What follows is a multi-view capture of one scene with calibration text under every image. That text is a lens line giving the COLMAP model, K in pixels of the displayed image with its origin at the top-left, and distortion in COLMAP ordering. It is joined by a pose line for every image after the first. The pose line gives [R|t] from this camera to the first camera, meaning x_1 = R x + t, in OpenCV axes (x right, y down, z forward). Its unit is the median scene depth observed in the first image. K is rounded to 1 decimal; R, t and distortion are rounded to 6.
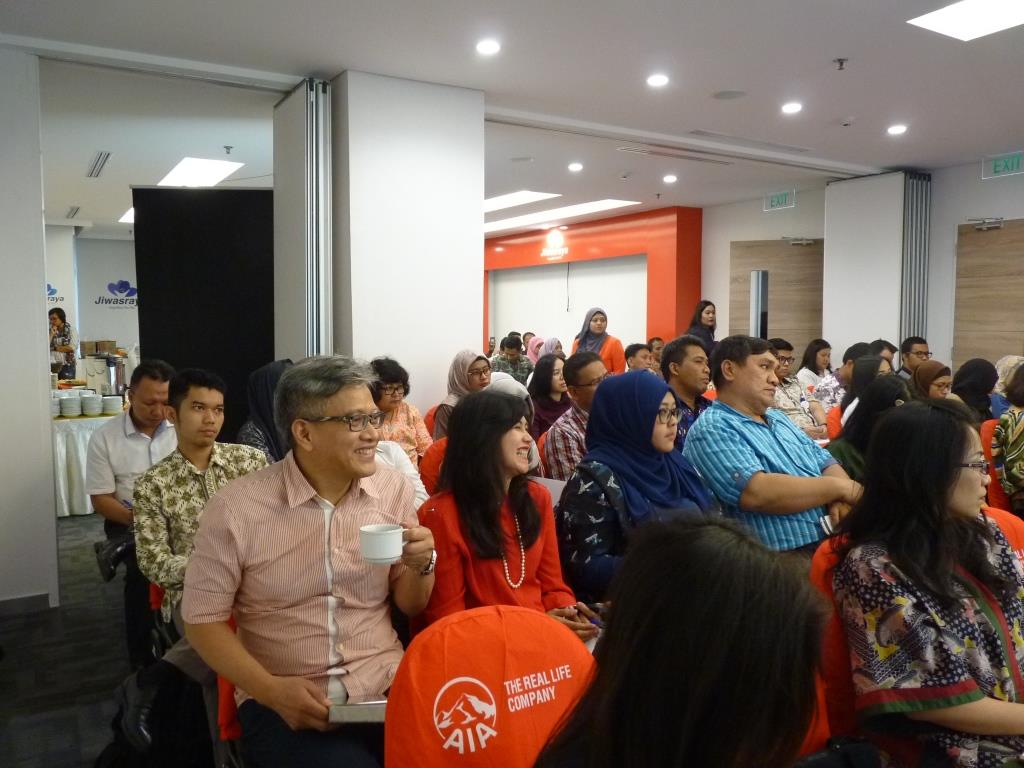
lens RADIAL K [[809.0, 0, 508.4], [0, 809.0, 382.1], [0, 0, 1]] dist [0.001707, -0.038868]
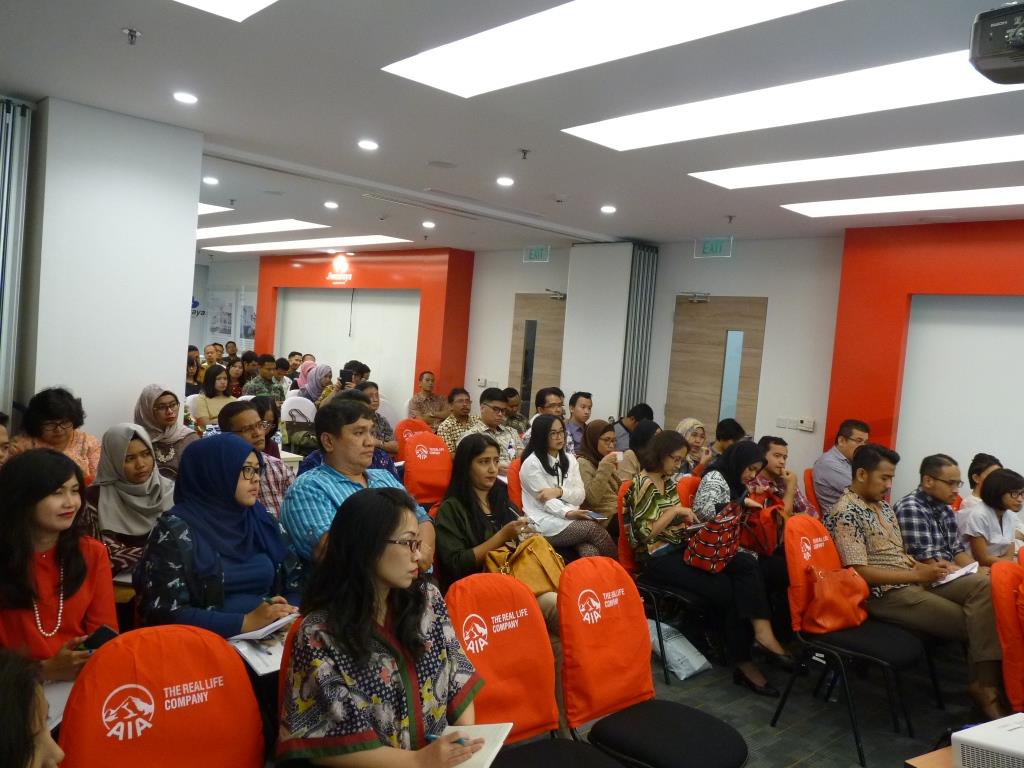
lens RADIAL K [[809.0, 0, 508.4], [0, 809.0, 382.1], [0, 0, 1]] dist [0.001707, -0.038868]
pose [[0.976795, 0.072808, 0.201421, 0.181876], [-0.069074, 0.997285, -0.025512, -0.048233], [-0.202731, 0.011007, 0.979173, -0.083859]]
